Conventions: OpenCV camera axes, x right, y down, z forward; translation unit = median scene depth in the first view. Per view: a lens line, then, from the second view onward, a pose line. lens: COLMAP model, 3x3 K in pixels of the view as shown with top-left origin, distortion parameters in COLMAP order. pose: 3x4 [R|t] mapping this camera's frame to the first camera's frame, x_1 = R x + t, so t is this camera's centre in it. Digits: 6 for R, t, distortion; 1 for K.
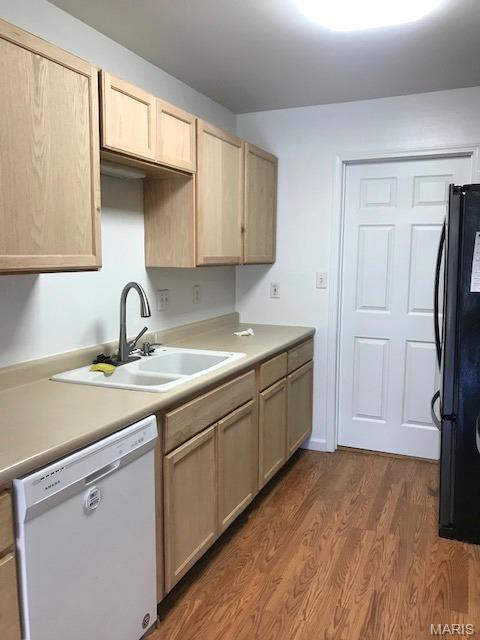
lens RADIAL K [[527.8, 0, 240.0], [0, 527.8, 320.0], [0, 0, 1]] dist [0.000102, 0.003606]
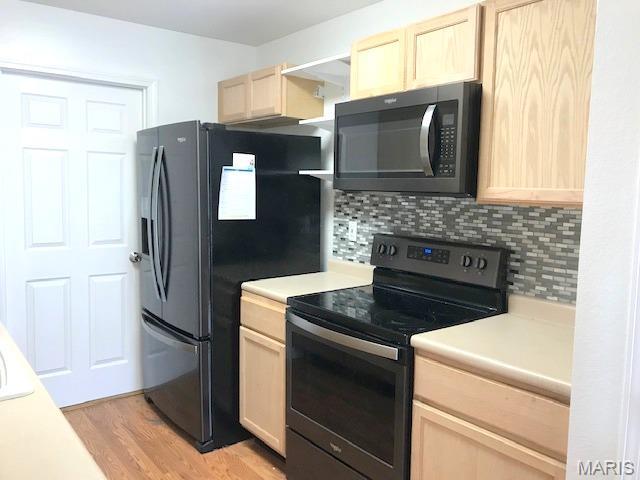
lens RADIAL K [[527.8, 0, 320.0], [0, 527.8, 240.0], [0, 0, 1]] dist [0.000102, 0.003606]
pose [[0.474108, -0.080476, 0.876781, -0.308365], [0.092527, 0.994854, 0.041280, -0.025979], [-0.875592, 0.061555, 0.479114, 0.209139]]
